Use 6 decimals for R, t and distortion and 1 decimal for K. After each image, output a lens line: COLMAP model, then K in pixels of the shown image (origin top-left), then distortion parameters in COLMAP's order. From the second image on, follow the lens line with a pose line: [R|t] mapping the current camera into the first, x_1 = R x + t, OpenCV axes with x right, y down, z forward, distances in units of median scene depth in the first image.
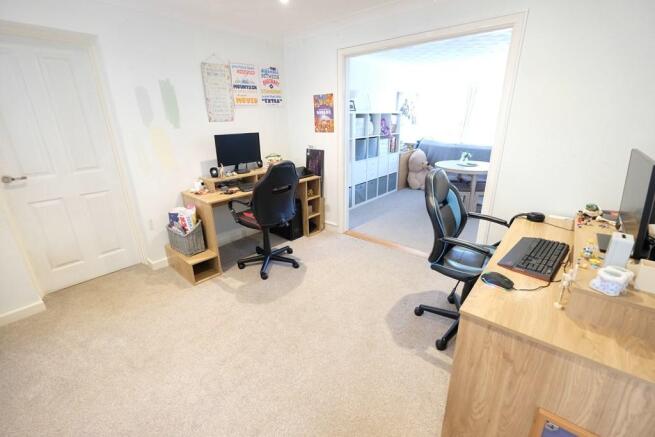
lens RADIAL K [[278.0, 0, 327.5], [0, 278.0, 214.5], [0, 0, 1]] dist [-0.002034, -0.000969]
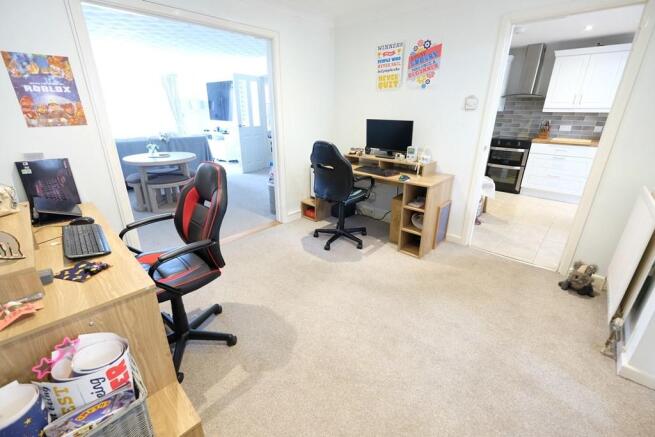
lens RADIAL K [[278.0, 0, 326.6], [0, 278.0, 216.7], [0, 0, 1]] dist [-0.002034, -0.000969]
pose [[0.050485, -0.342505, 0.938159, -0.568160], [0.316804, 0.896336, 0.310188, -0.136977], [-0.947147, 0.281553, 0.153758, 0.463972]]
